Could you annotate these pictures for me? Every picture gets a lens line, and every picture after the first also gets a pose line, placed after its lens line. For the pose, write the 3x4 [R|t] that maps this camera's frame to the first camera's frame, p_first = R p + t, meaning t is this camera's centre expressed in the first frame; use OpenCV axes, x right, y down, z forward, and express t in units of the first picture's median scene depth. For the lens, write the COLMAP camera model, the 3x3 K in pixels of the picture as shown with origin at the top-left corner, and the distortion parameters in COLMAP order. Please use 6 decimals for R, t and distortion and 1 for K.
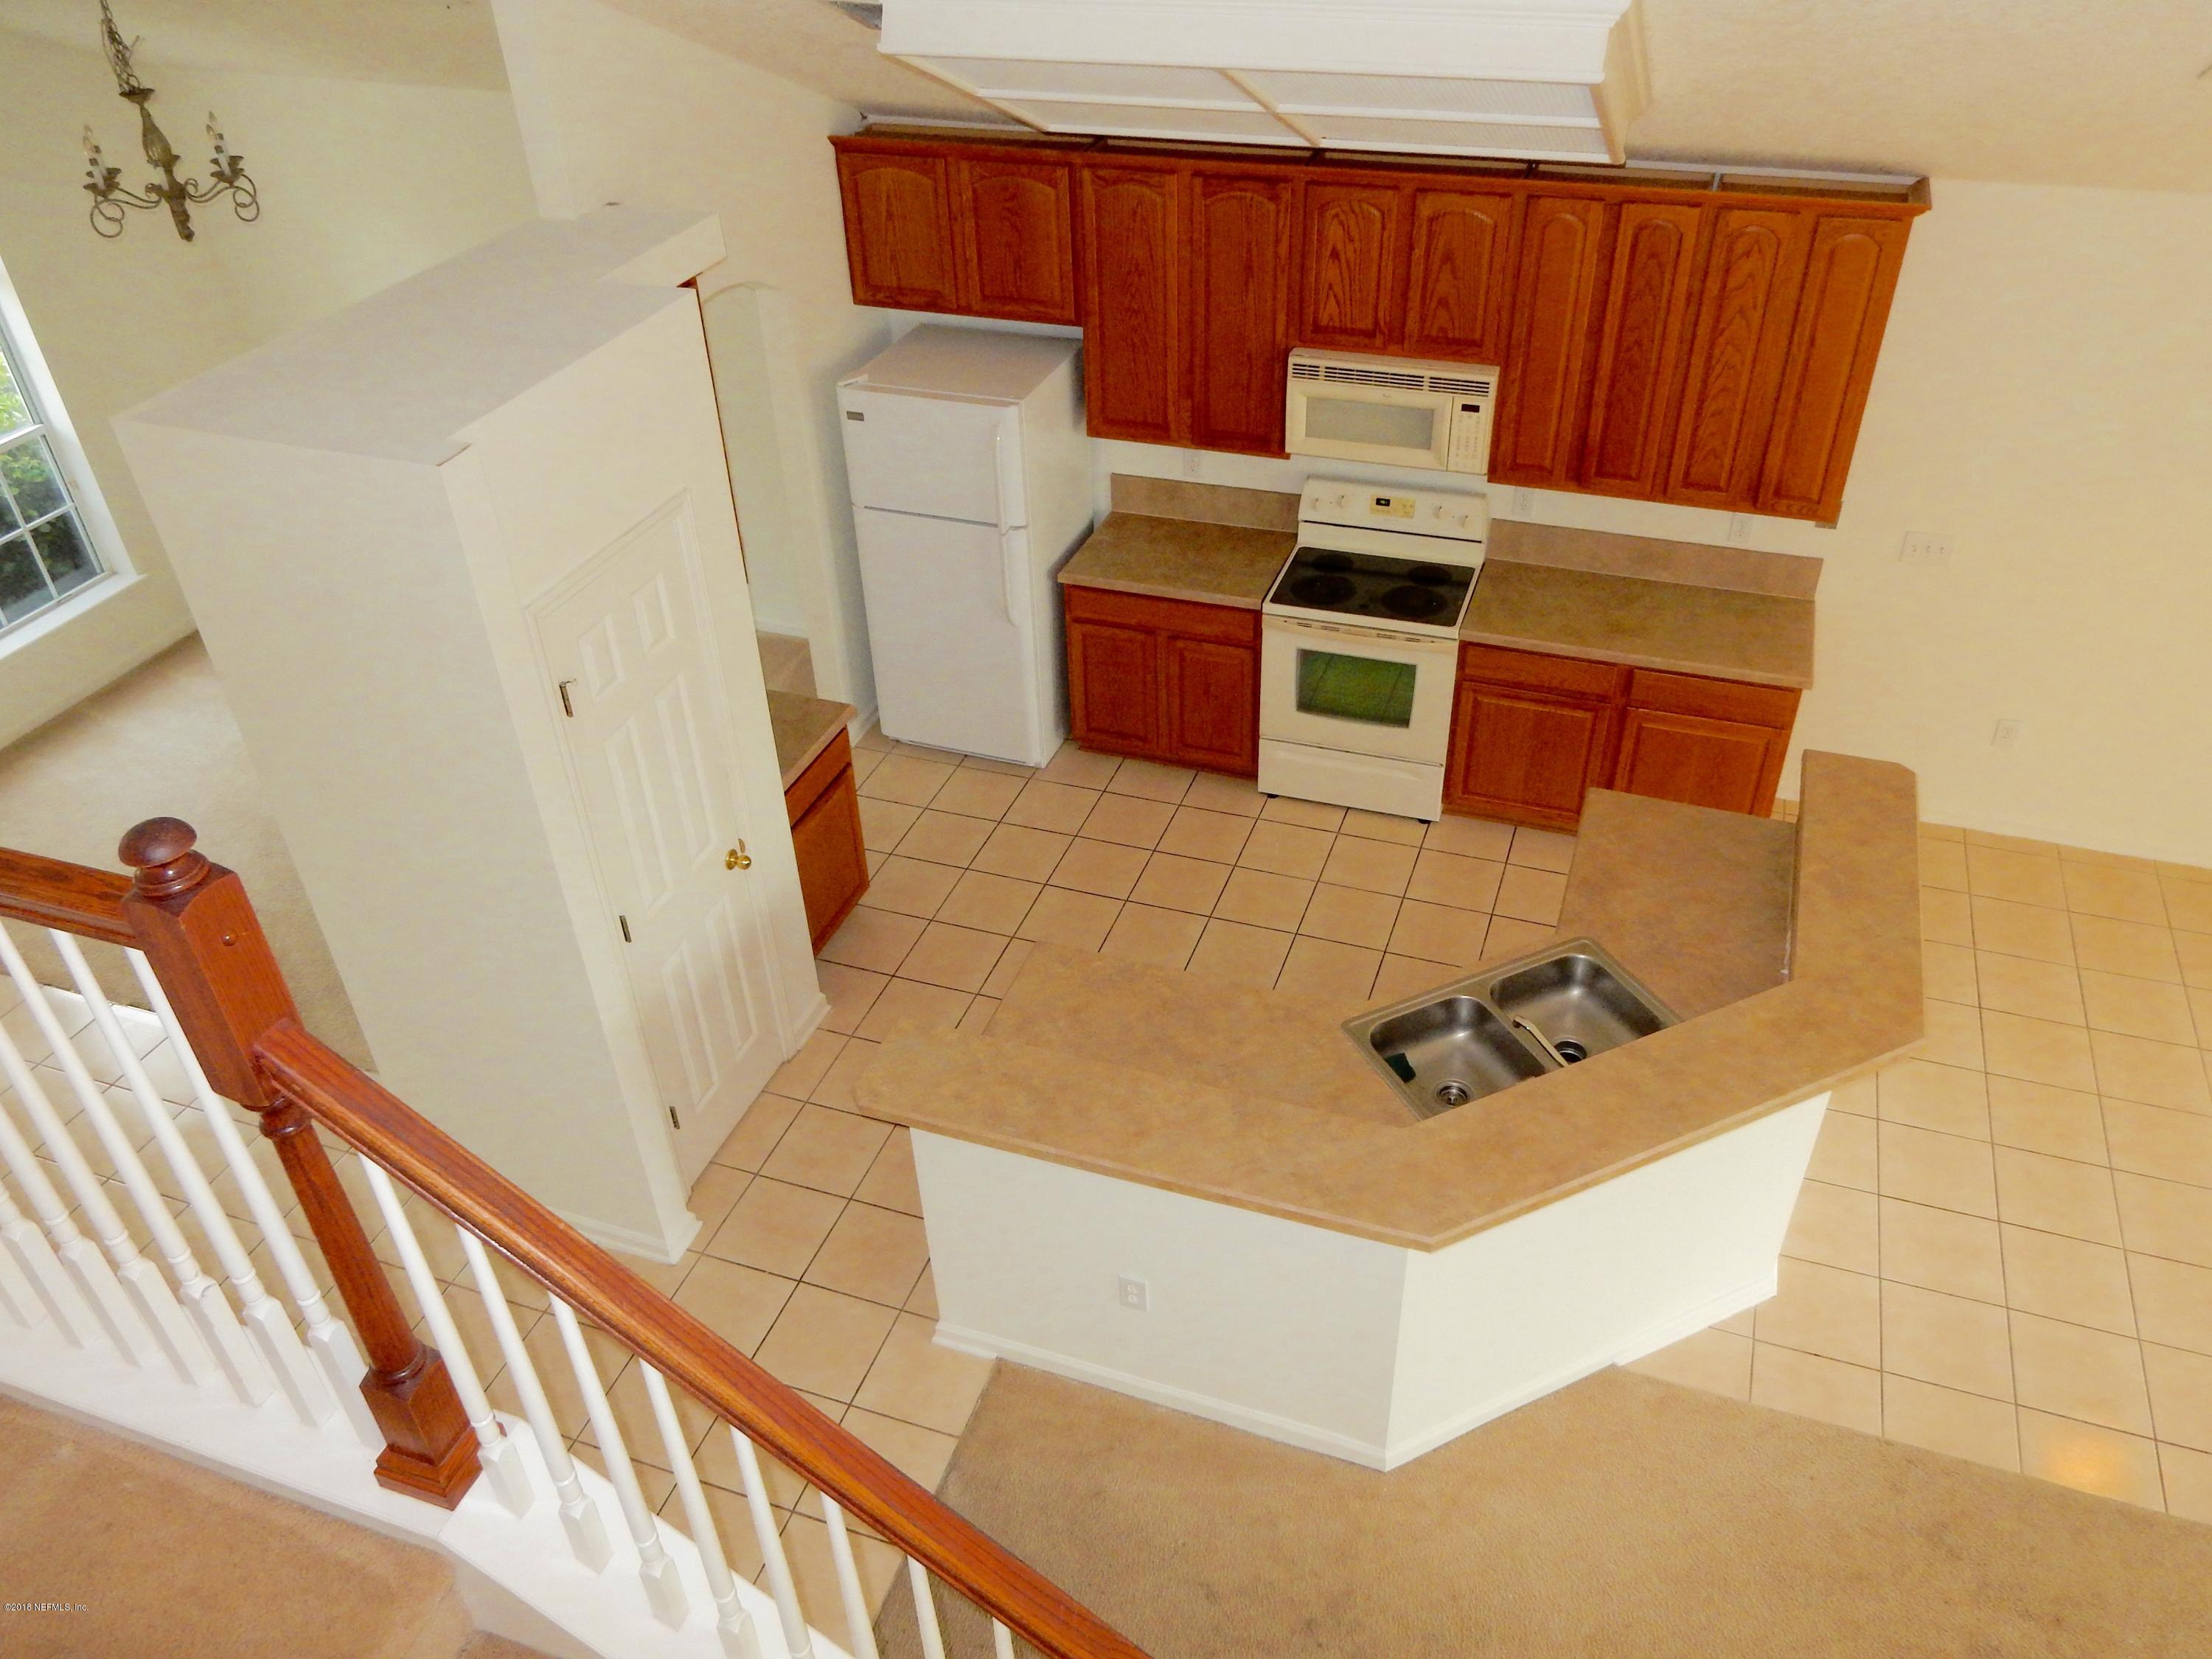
lens RADIAL K [[1609.7, 0, 1102.8], [0, 1609.7, 834.1], [0, 0, 1]] dist [-0.006279, 0.008079]
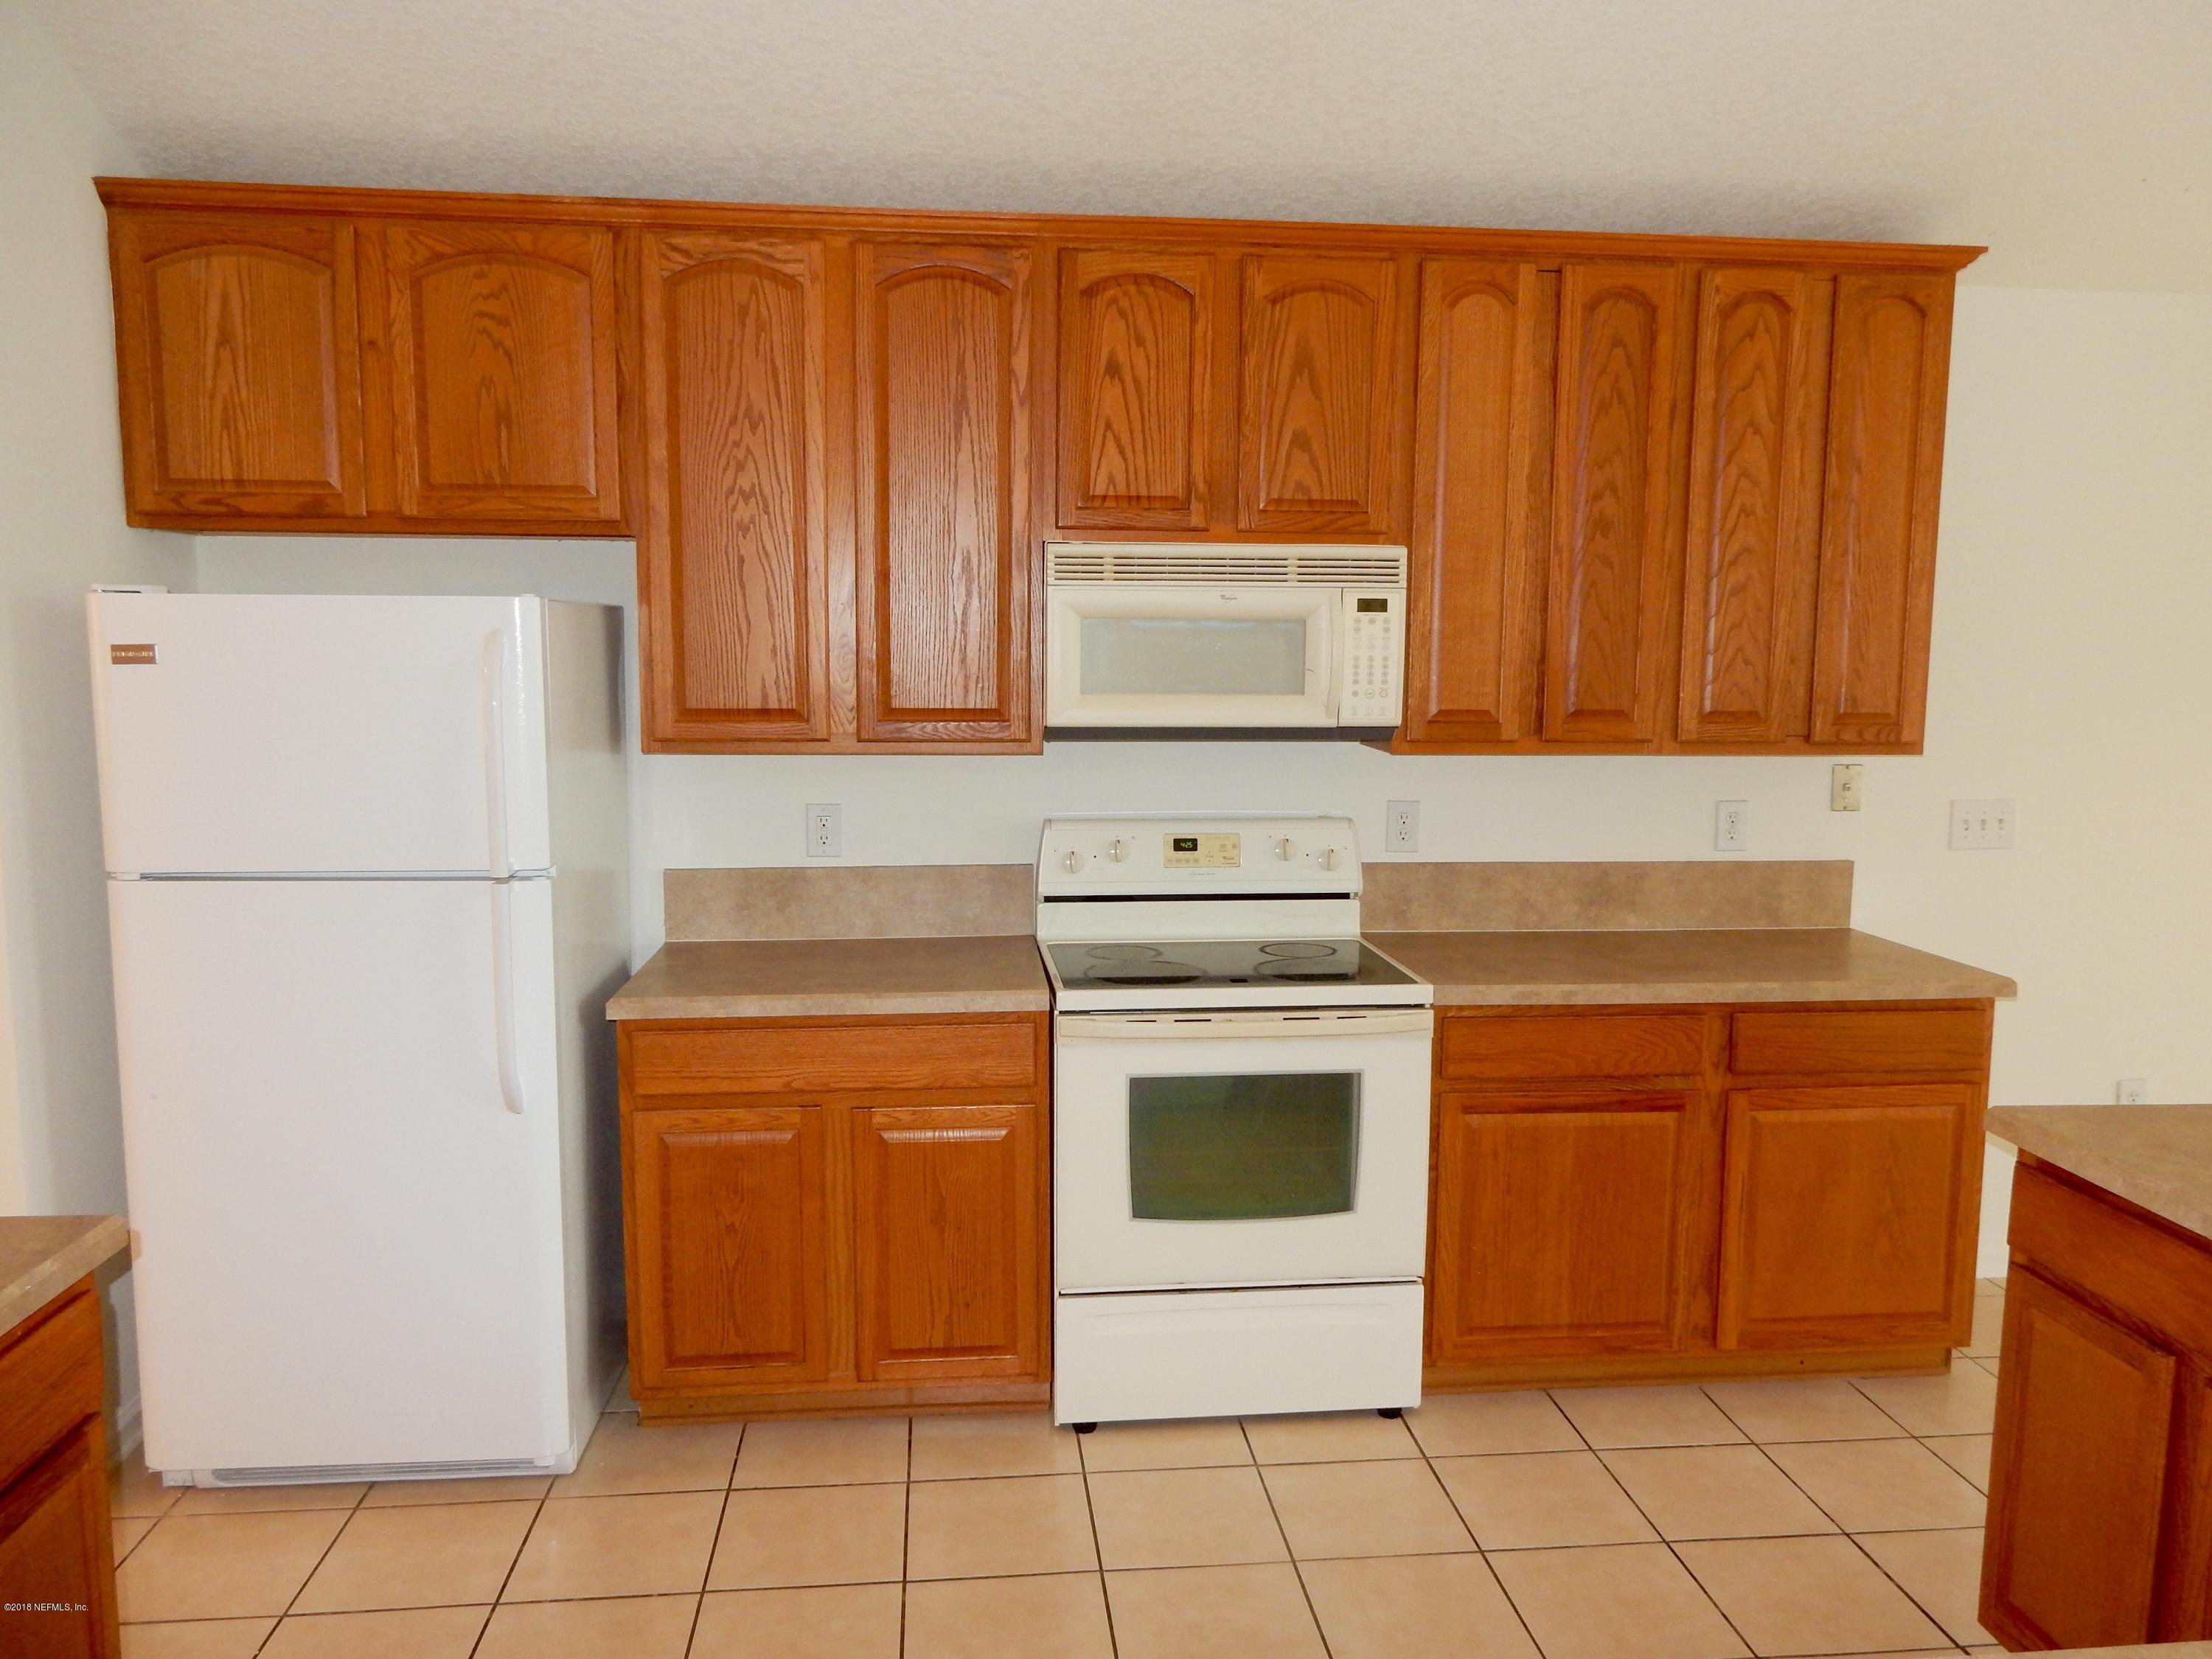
lens RADIAL K [[1609.7, 0, 1102.2], [0, 1609.7, 846.4], [0, 0, 1]] dist [-0.006279, 0.008079]
pose [[0.900918, -0.014321, 0.433754, -0.108712], [0.226976, 0.867418, -0.442796, 0.044680], [-0.369905, 0.497374, 0.784723, 0.596018]]
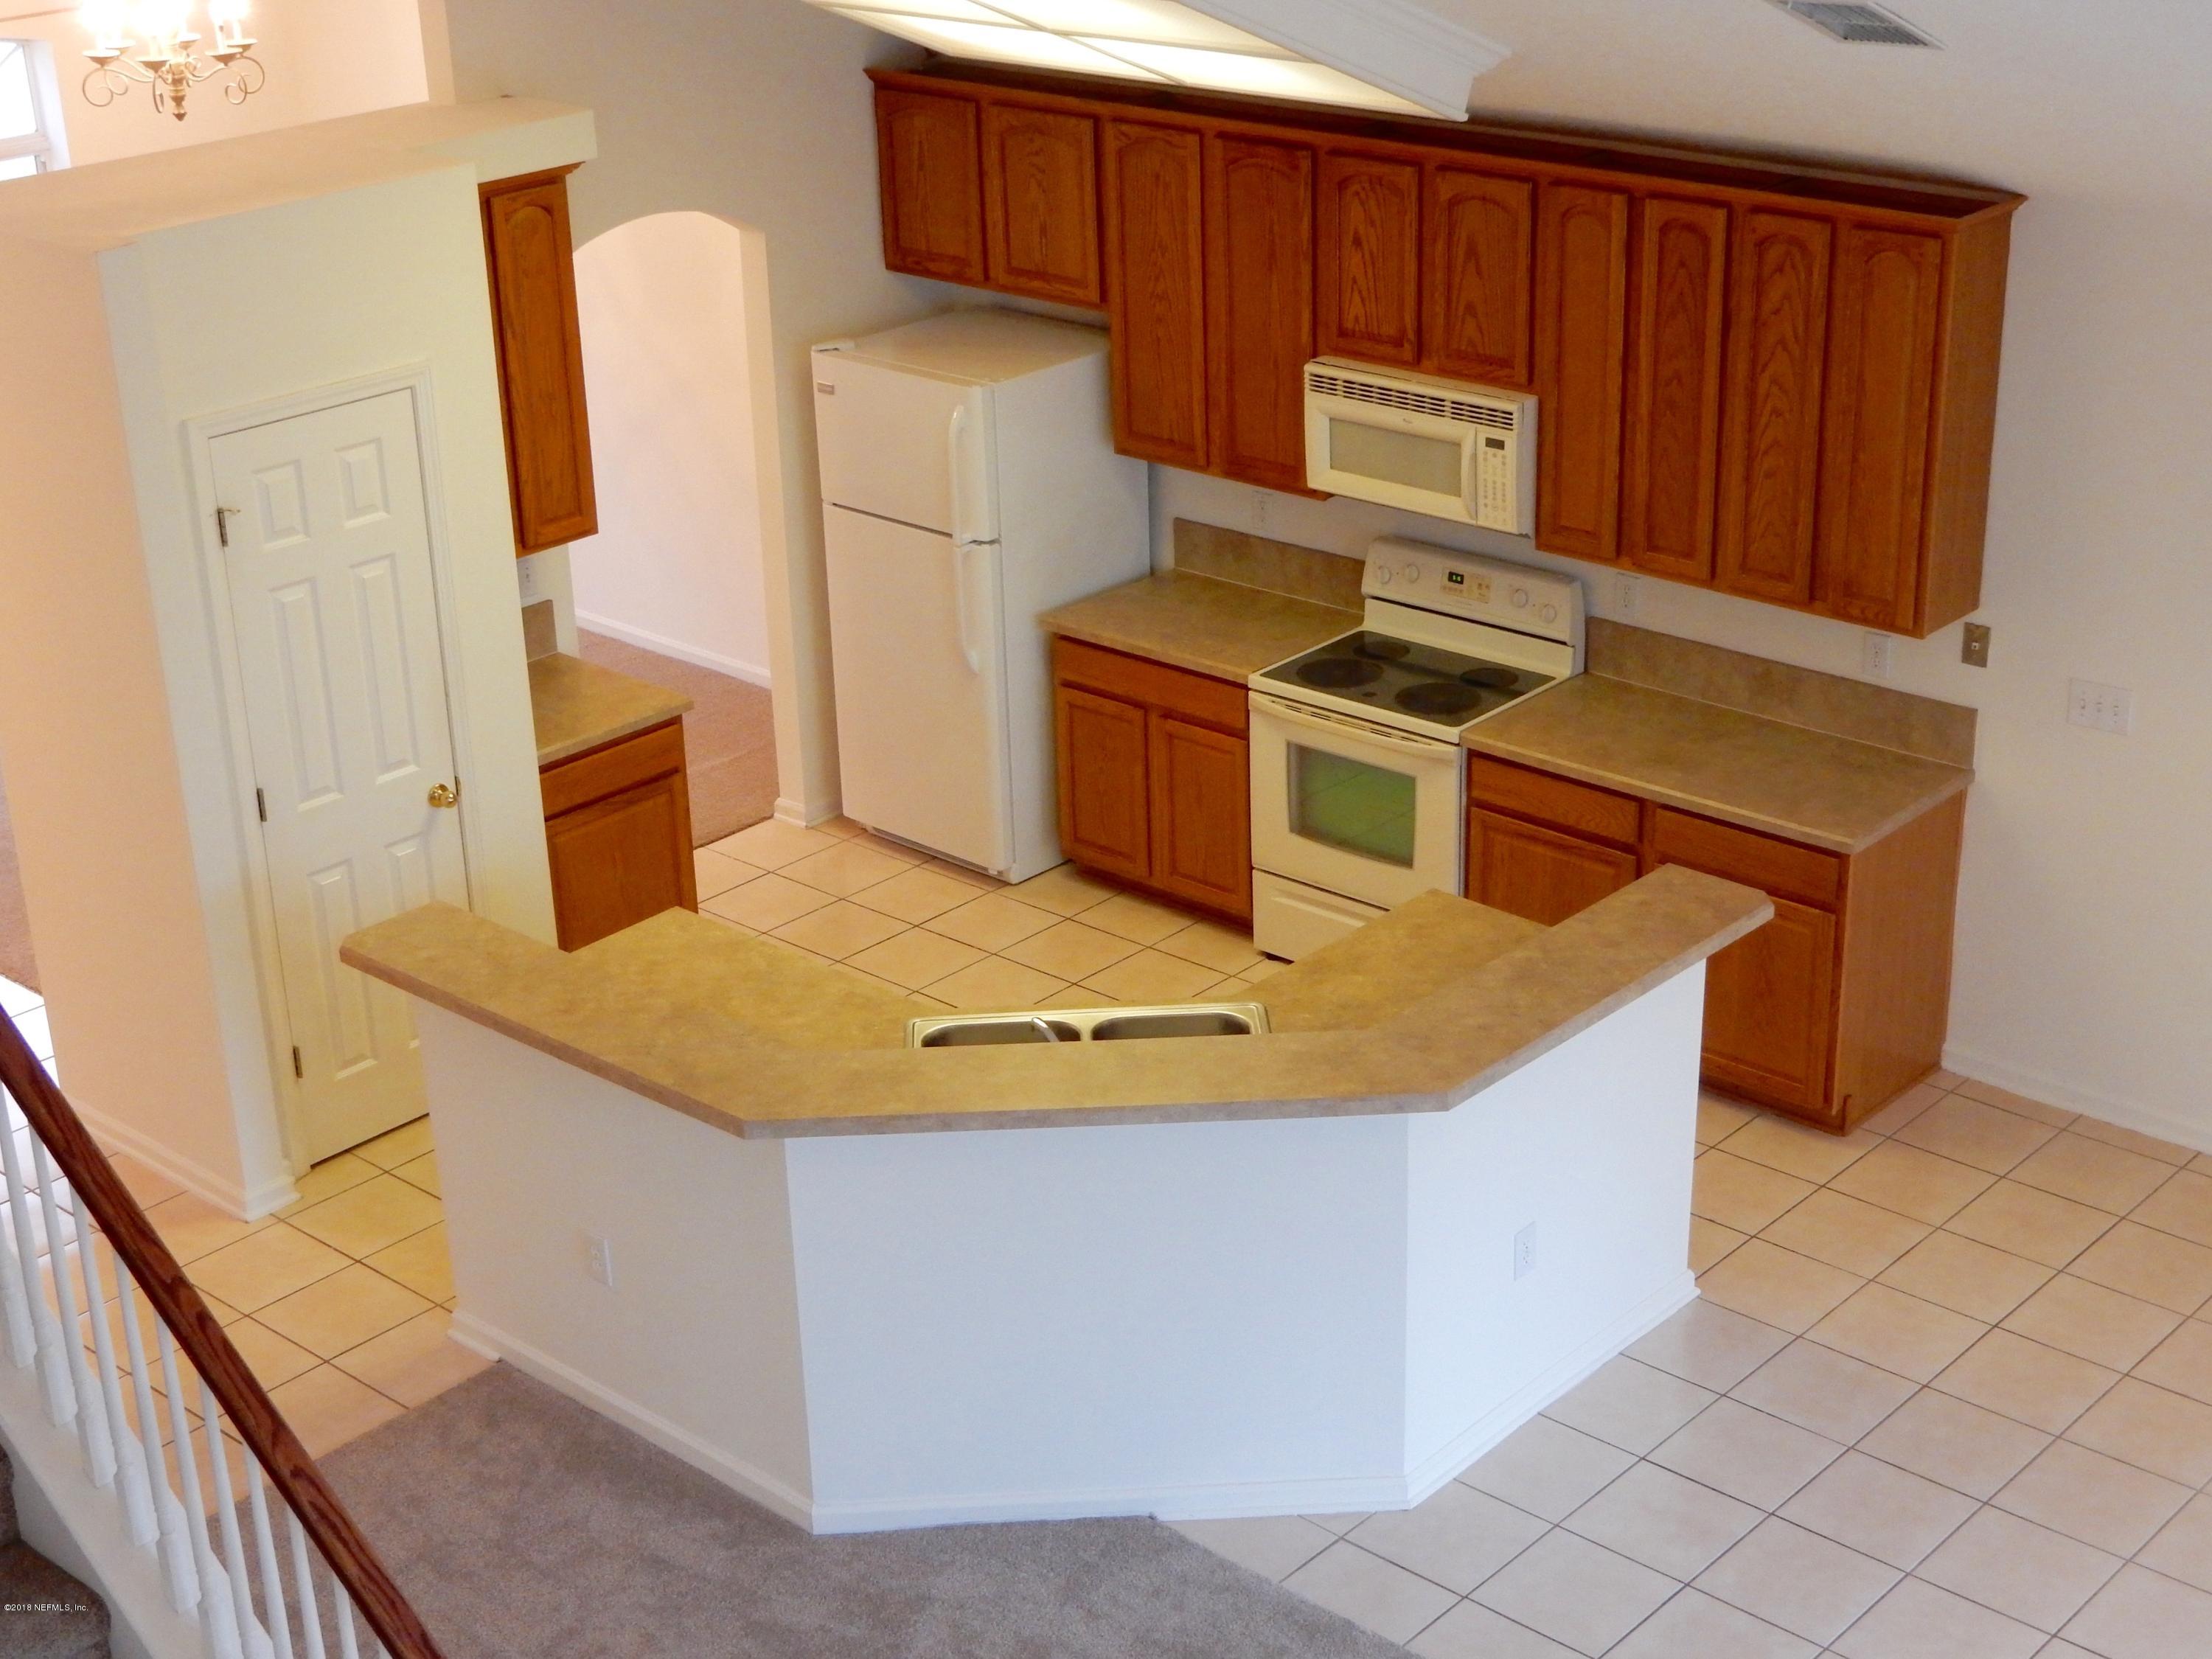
lens RADIAL K [[3145.1, 0, 1106.1], [0, 3145.1, 835.0], [0, 0, 1]] dist [0.036981, 0.000000]
pose [[0.925778, 0.152788, -0.345820, 0.581221], [-0.223510, 0.958921, -0.174683, 0.210724], [0.304924, 0.239012, 0.921897, -0.385852]]
